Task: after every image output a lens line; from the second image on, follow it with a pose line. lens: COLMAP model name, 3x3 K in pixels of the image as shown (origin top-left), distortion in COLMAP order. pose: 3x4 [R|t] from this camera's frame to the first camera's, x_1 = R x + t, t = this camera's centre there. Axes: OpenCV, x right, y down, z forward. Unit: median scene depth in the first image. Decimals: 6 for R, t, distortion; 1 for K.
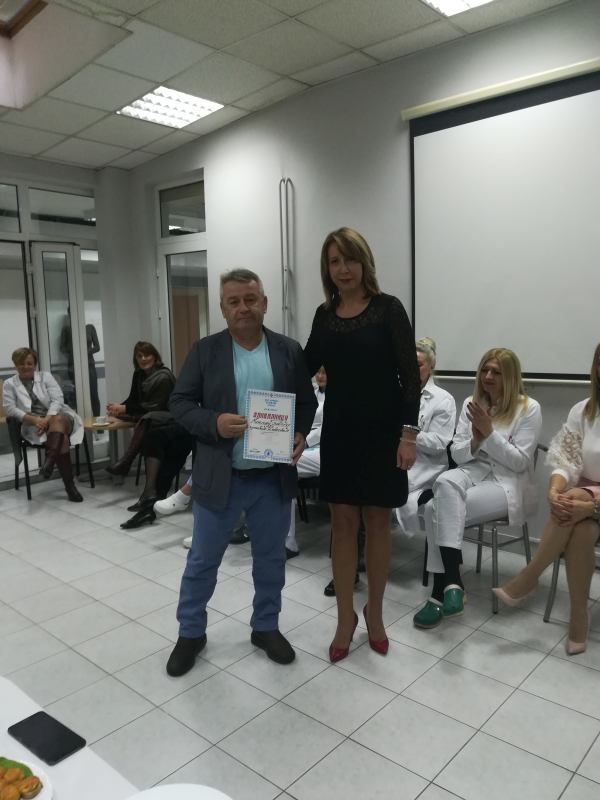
lens RADIAL K [[605.1, 0, 292.0], [0, 605.1, 406.1], [0, 0, 1]] dist [0.037899, -0.073287]
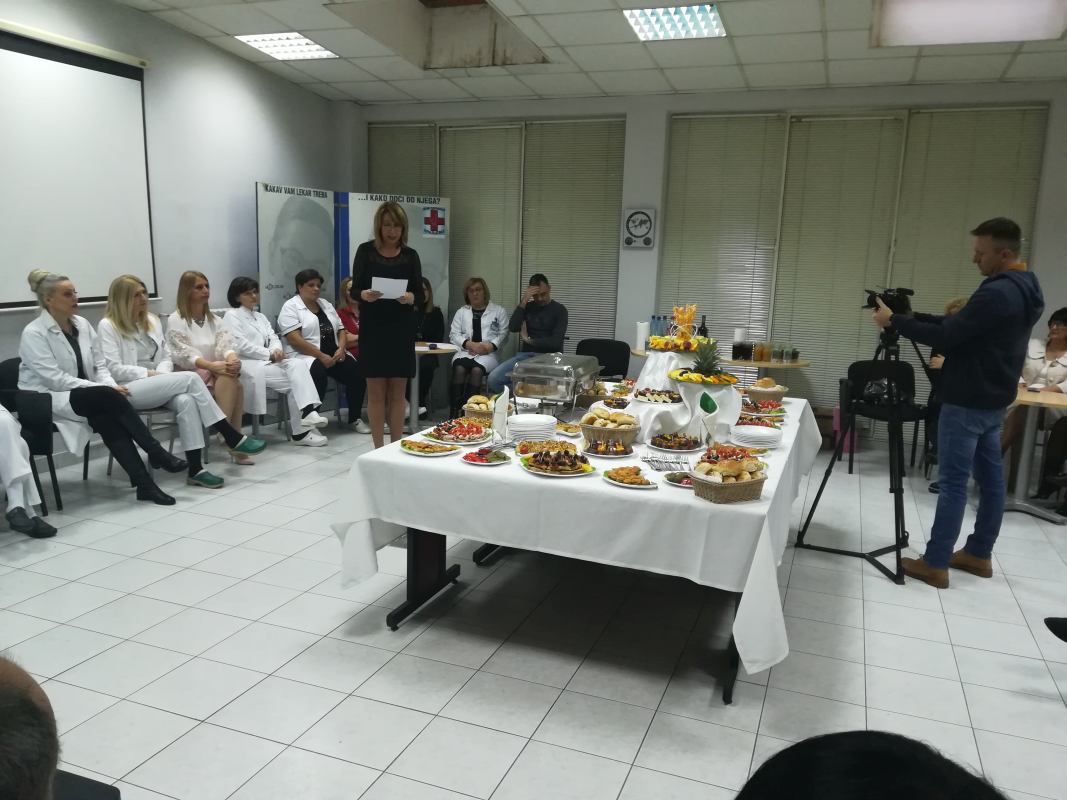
lens RADIAL K [[807.1, 0, 539.6], [0, 807.1, 401.9], [0, 0, 1]] dist [0.037899, -0.073287]
pose [[-0.358087, -0.157735, 0.920268, -1.441520], [0.114524, 0.970764, 0.210953, -0.093259], [-0.926638, 0.180932, -0.329554, 0.785362]]
